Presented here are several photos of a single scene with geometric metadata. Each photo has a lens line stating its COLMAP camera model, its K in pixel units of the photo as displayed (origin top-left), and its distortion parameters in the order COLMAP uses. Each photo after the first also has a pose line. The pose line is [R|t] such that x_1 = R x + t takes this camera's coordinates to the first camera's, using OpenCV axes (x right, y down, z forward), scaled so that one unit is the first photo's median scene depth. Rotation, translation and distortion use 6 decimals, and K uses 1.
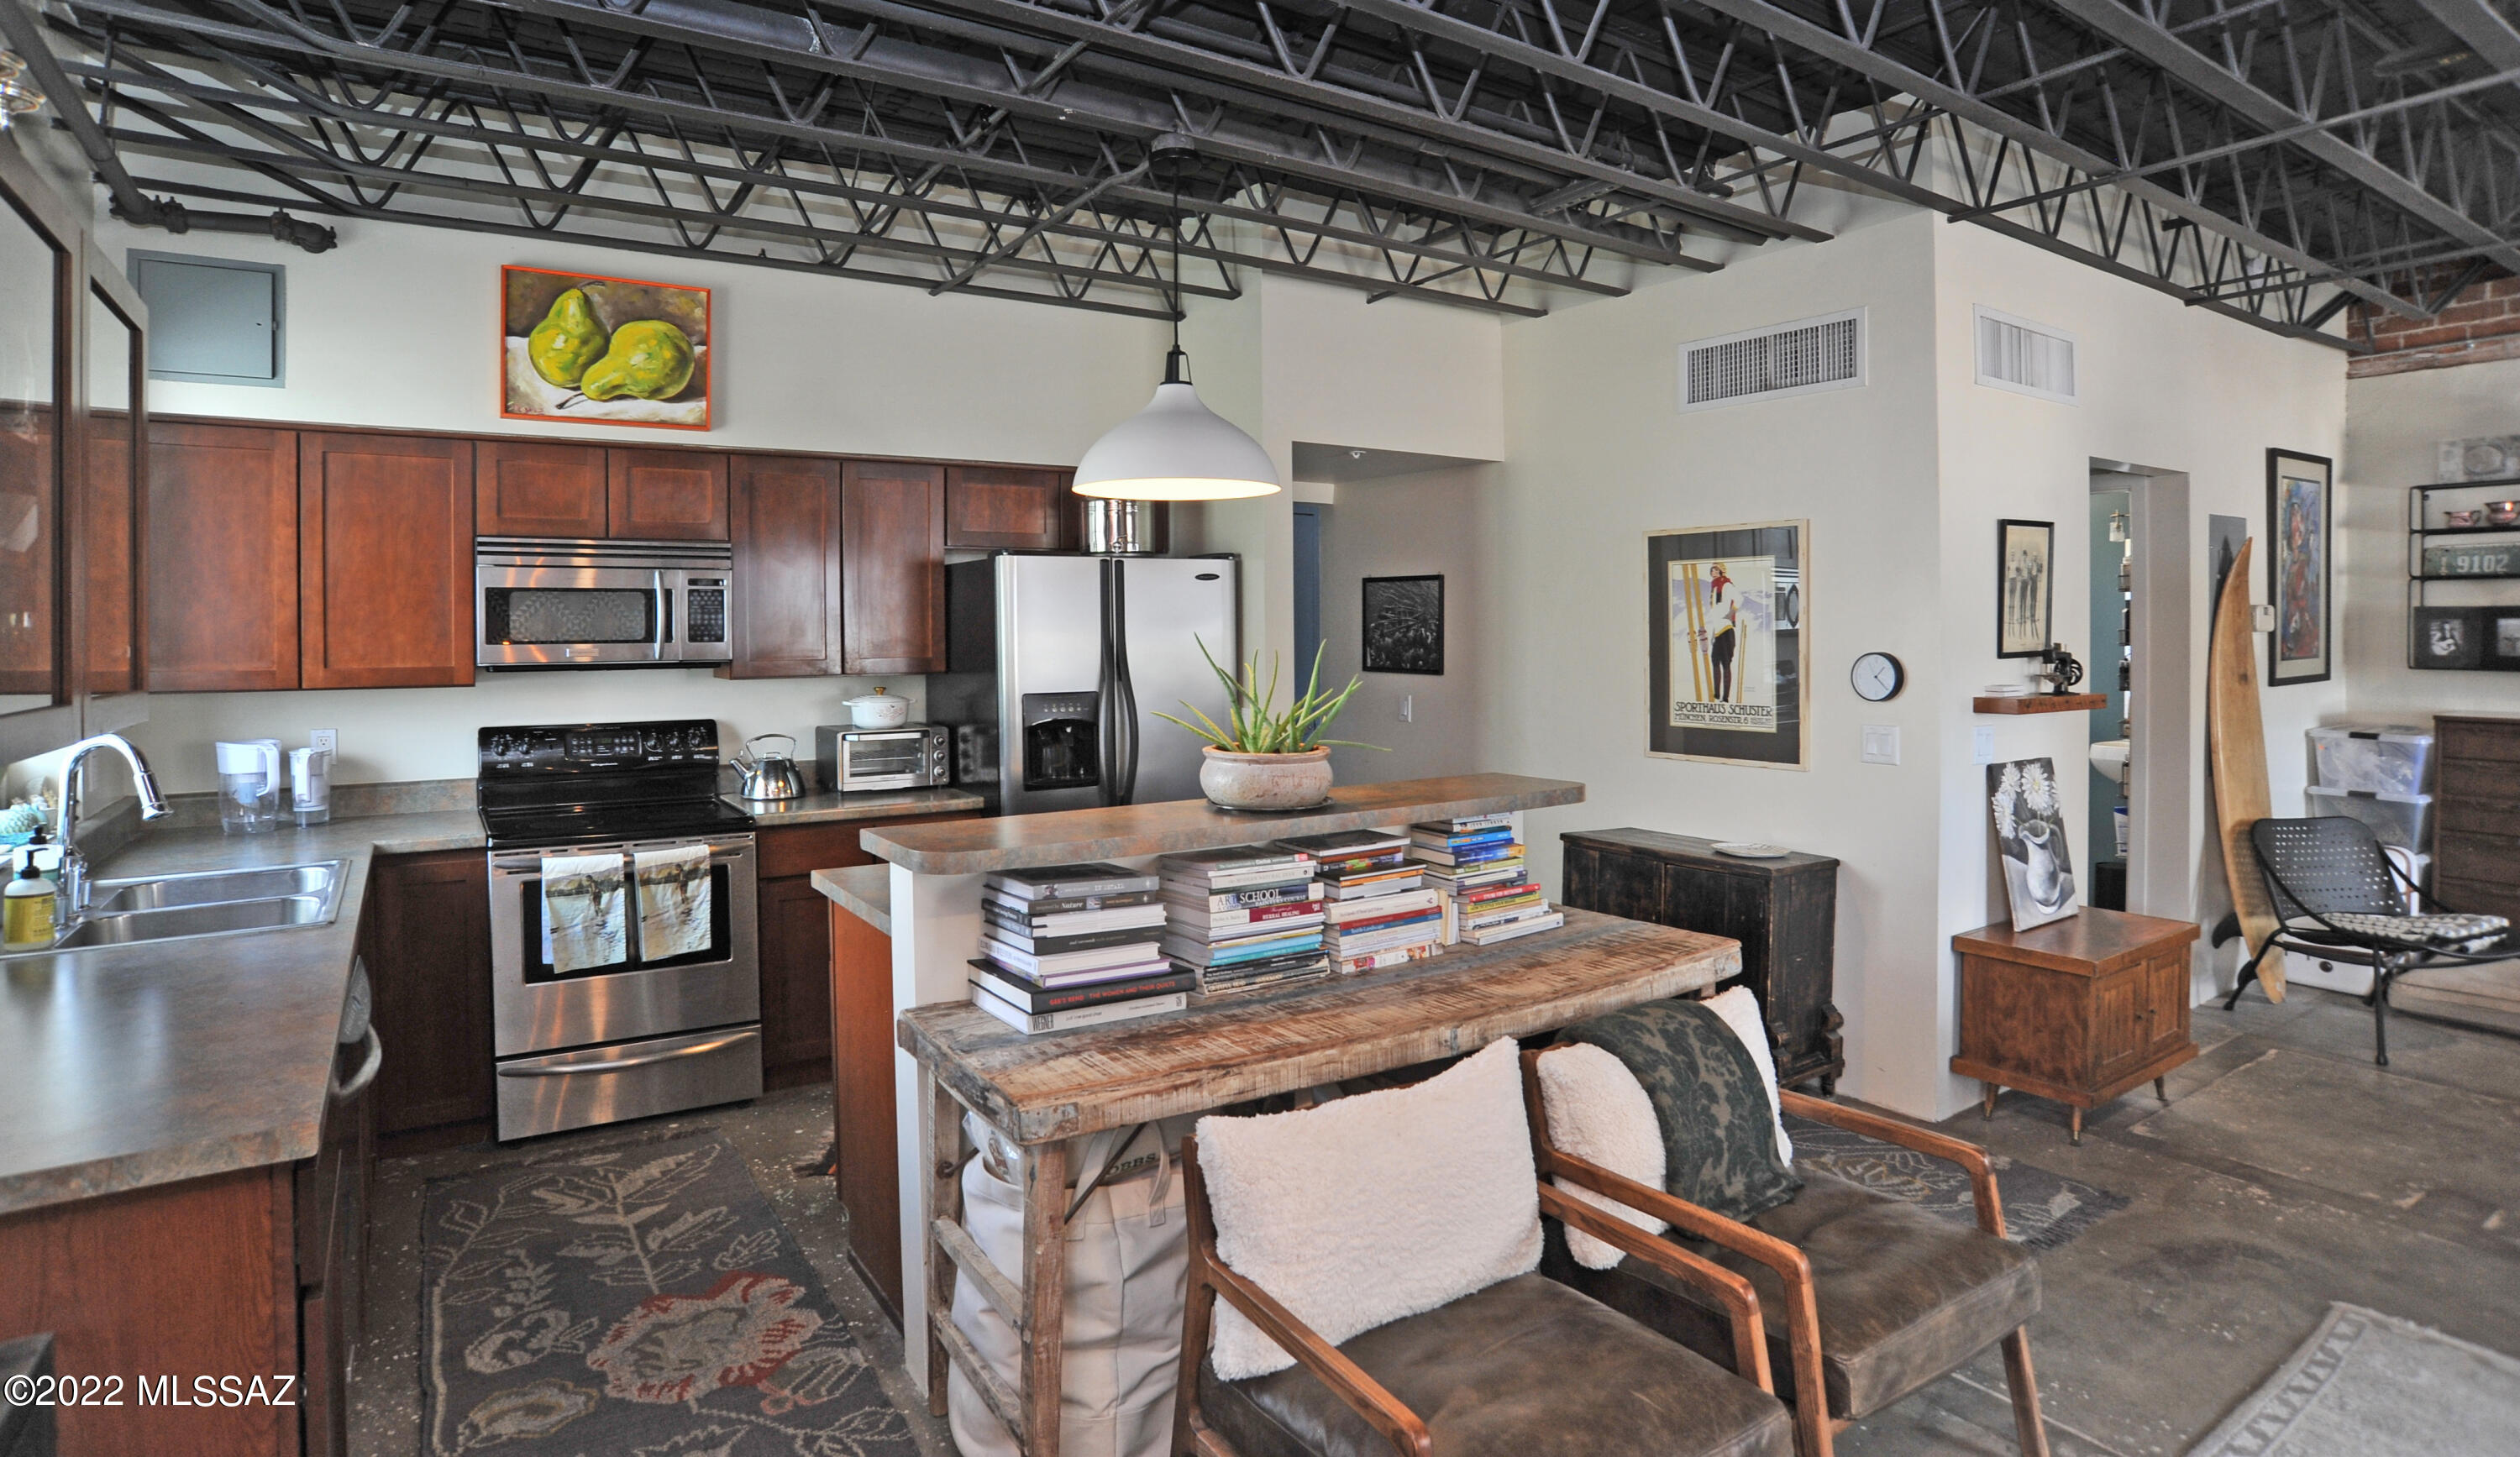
lens RADIAL K [[1284.2, 0, 1216.1], [0, 1284.2, 637.6], [0, 0, 1]] dist [-0.059220, 0.016430]
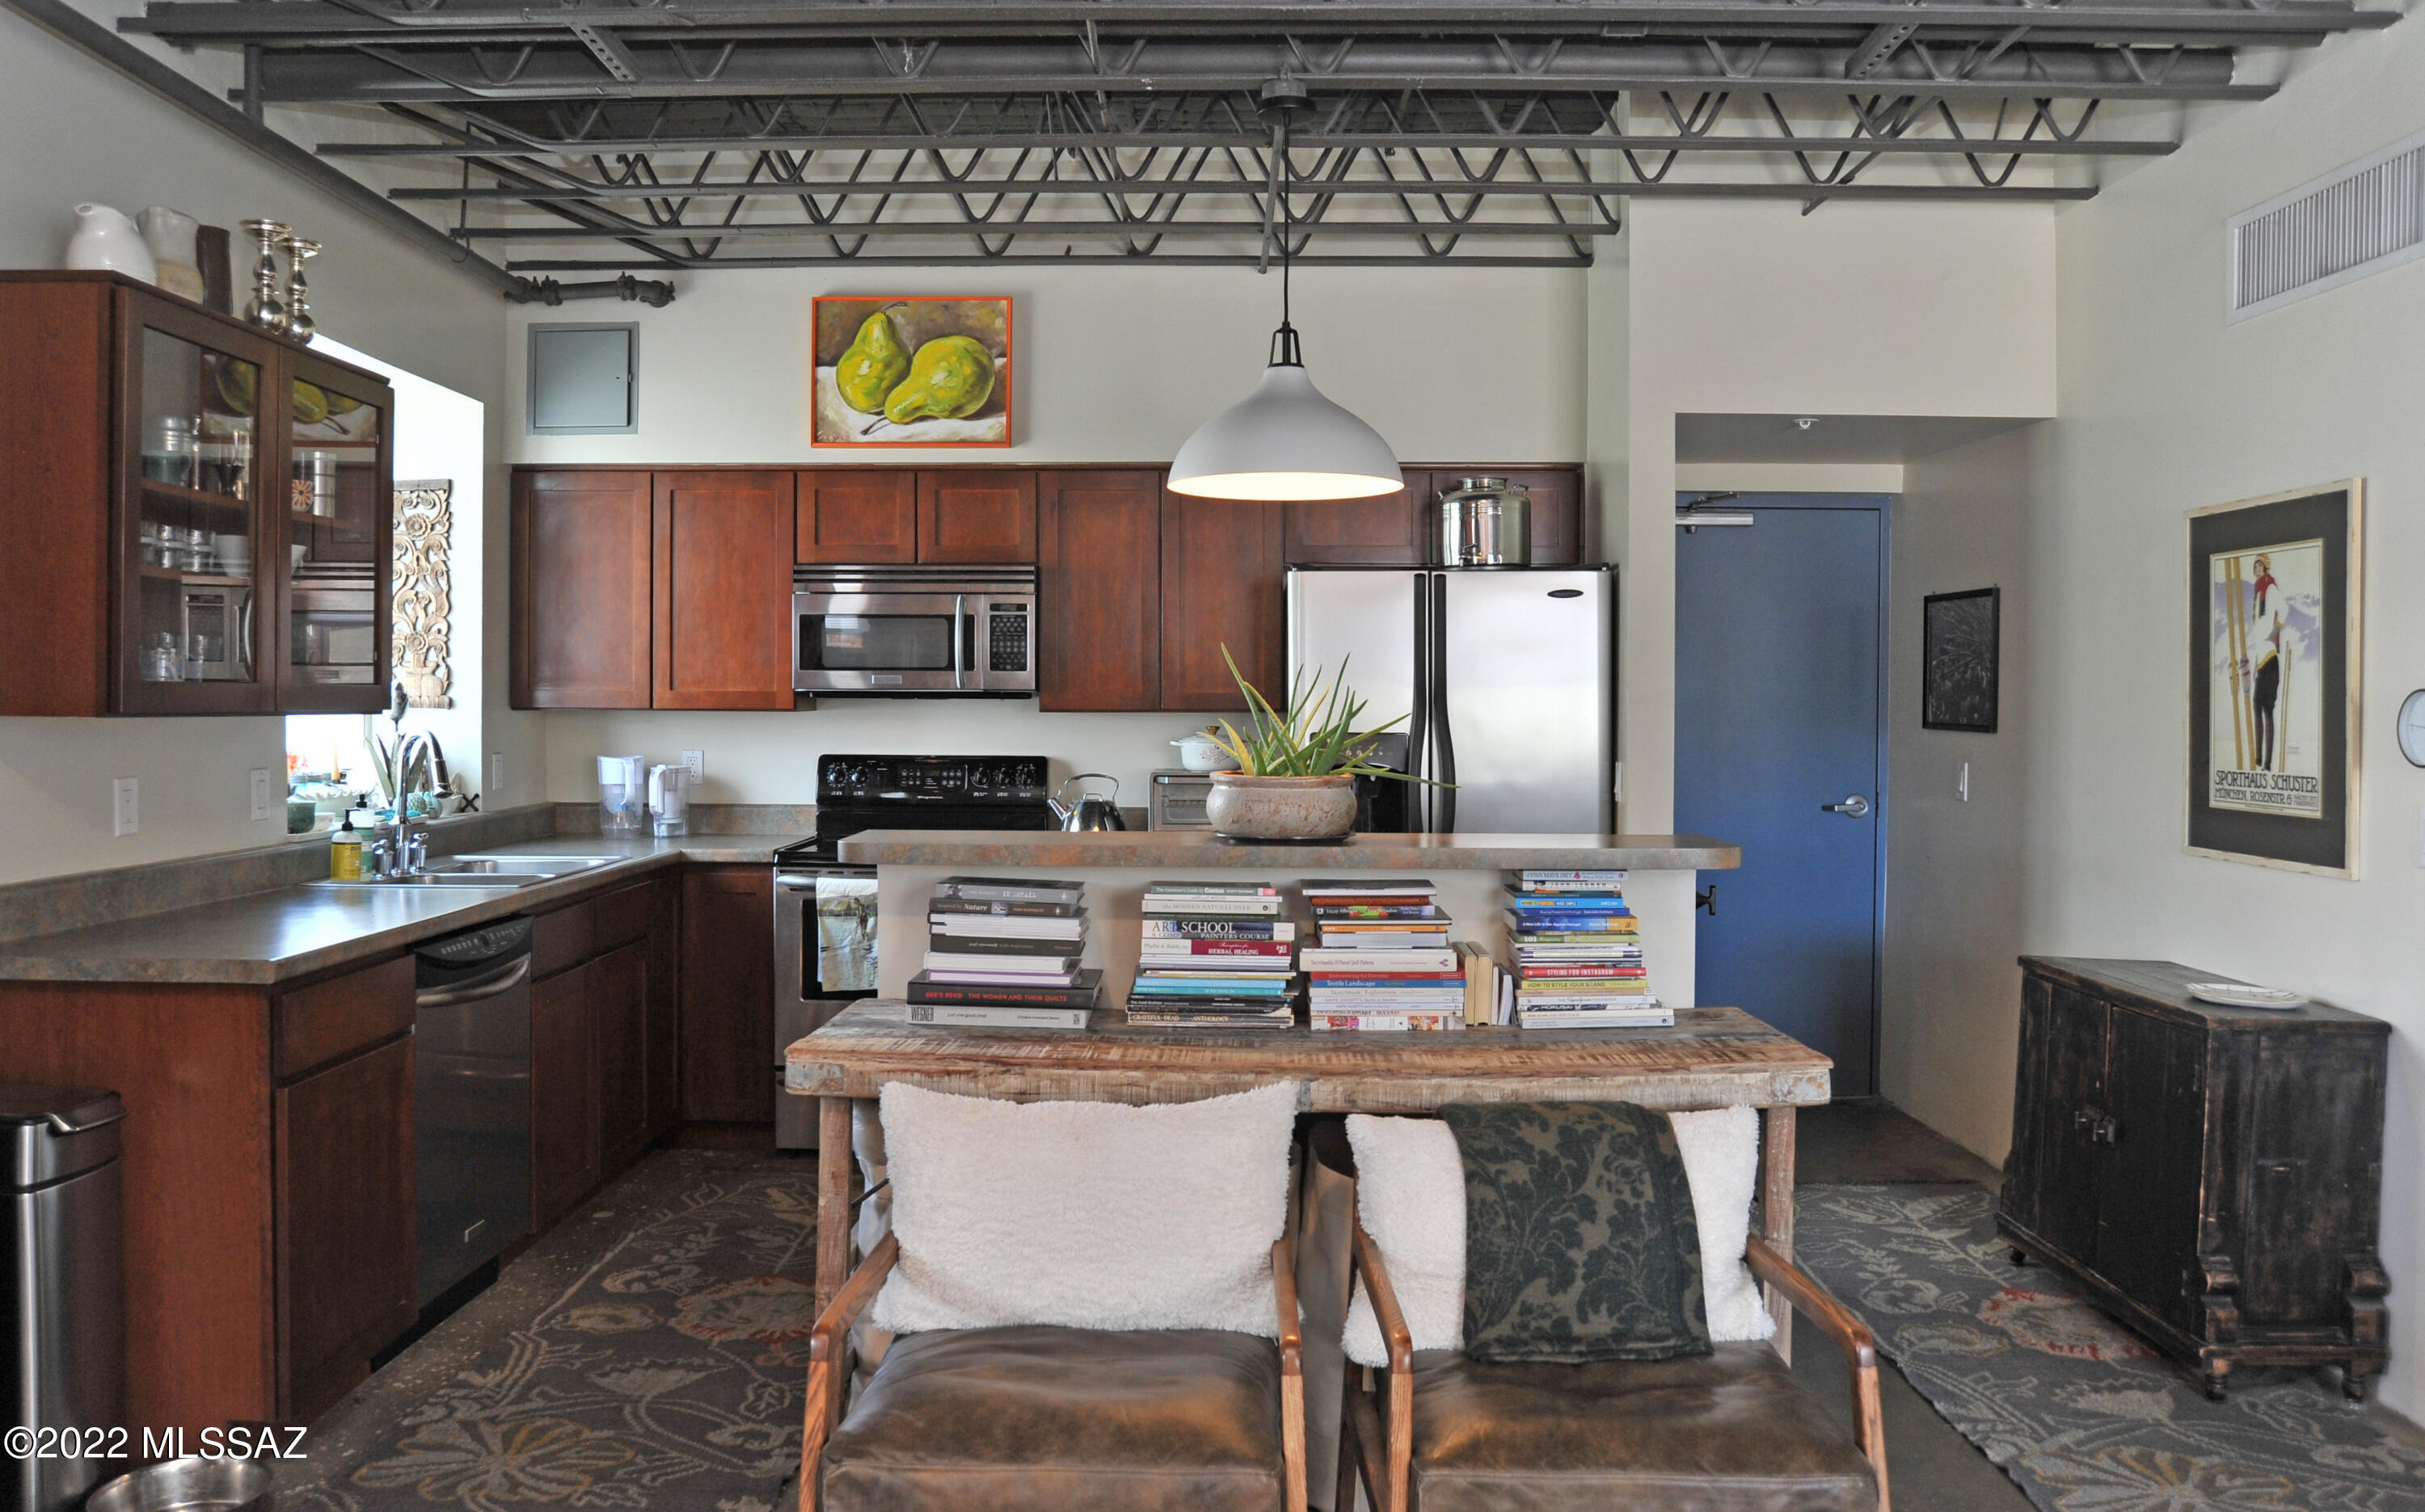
lens RADIAL K [[1824.2, 0, 1181.2], [0, 1824.2, 724.9], [0, 0, 1]] dist [-0.057029, 0.017273]
pose [[0.832061, 0.018354, -0.554381, 0.491455], [-0.015386, 0.999832, 0.010010, 0.030102], [0.554471, 0.000201, 0.832203, -0.058459]]
